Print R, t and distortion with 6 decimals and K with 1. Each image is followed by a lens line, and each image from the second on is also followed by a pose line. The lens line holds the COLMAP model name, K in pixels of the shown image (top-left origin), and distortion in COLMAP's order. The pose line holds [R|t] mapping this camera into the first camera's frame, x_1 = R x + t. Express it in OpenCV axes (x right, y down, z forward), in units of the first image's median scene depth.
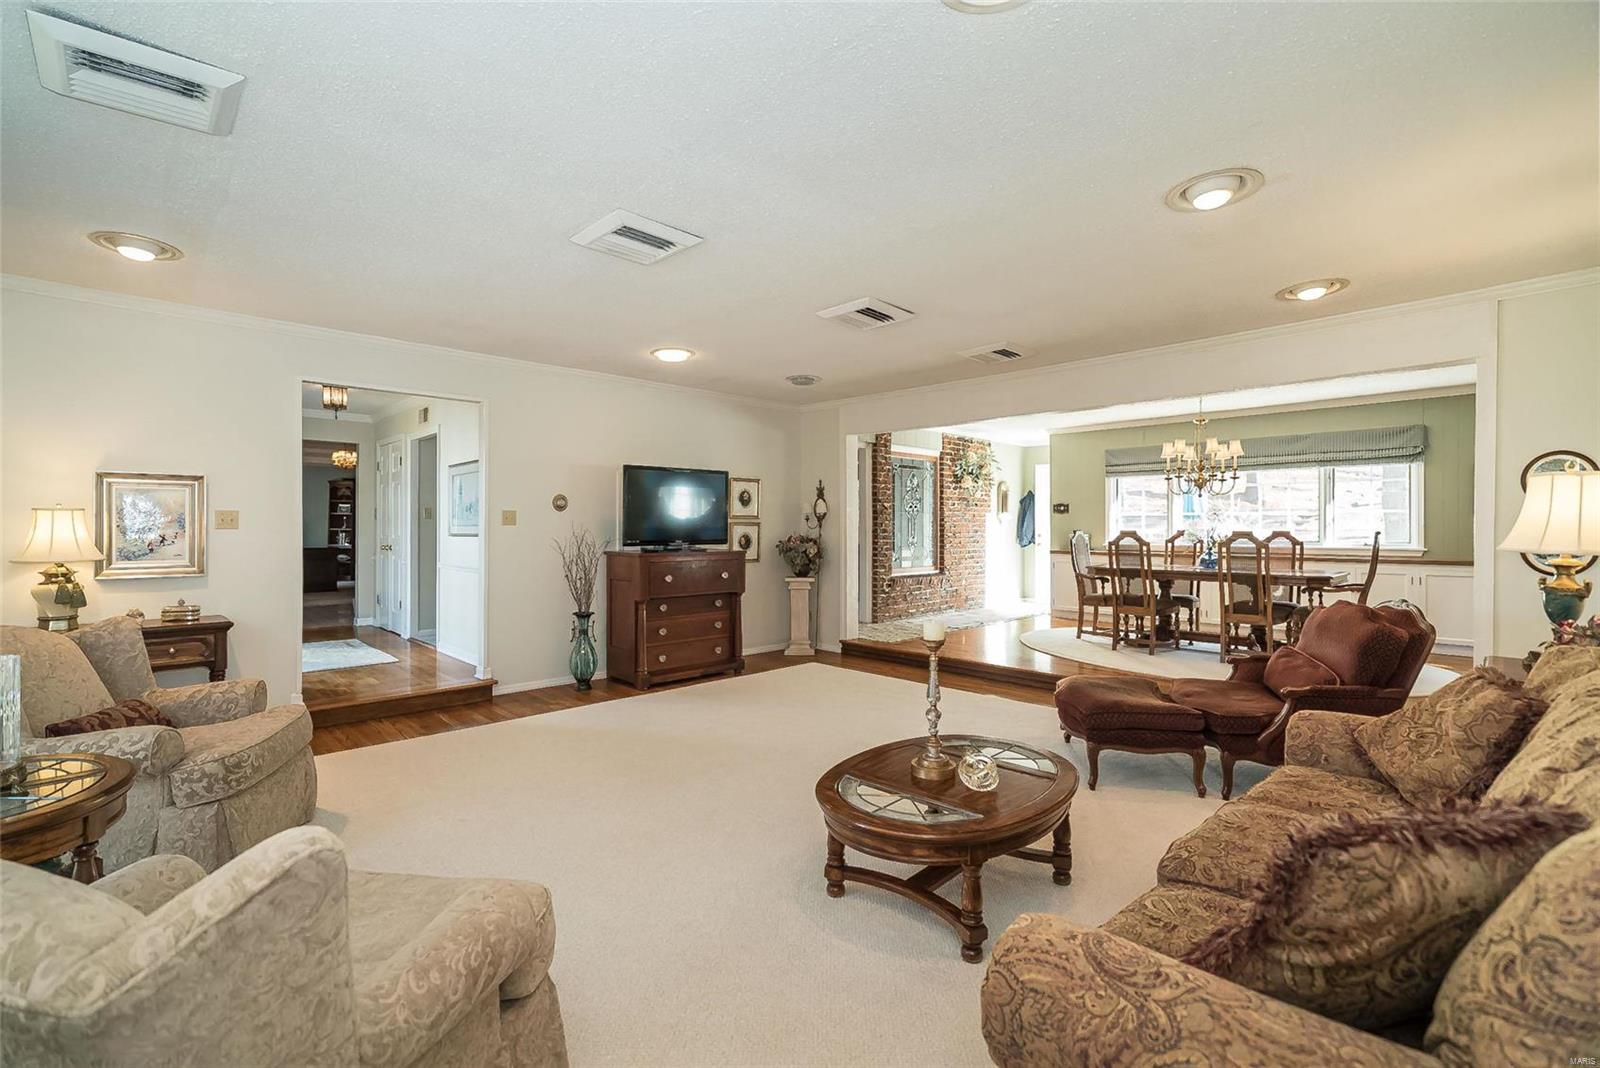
lens RADIAL K [[713.5, 0, 796.3], [0, 713.5, 534.4], [0, 0, 1]] dist [0.002169, 0.000476]
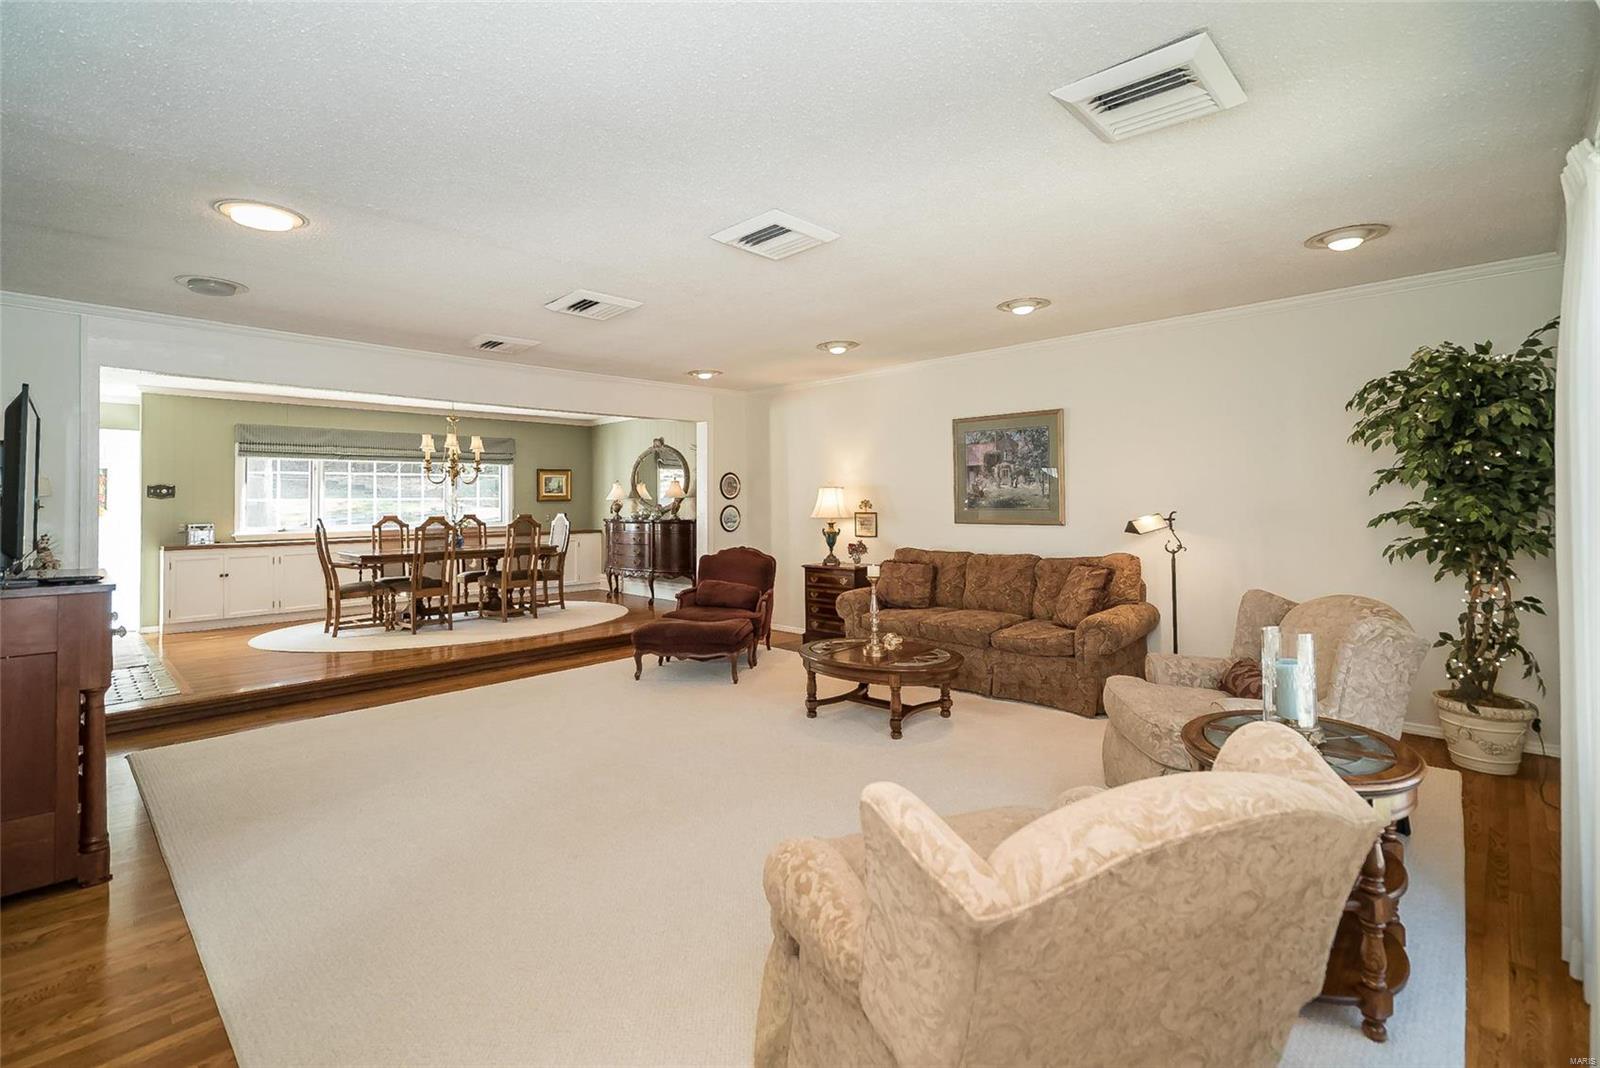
lens RADIAL K [[747.4, 0, 808.3], [0, 747.4, 507.1], [0, 0, 1]] dist [0.001270, 0.000153]
pose [[-0.020822, -0.006249, 0.999764, -0.561704], [0.022630, 0.999721, 0.006720, -0.011639], [-0.999527, 0.022765, -0.020674, 0.401846]]
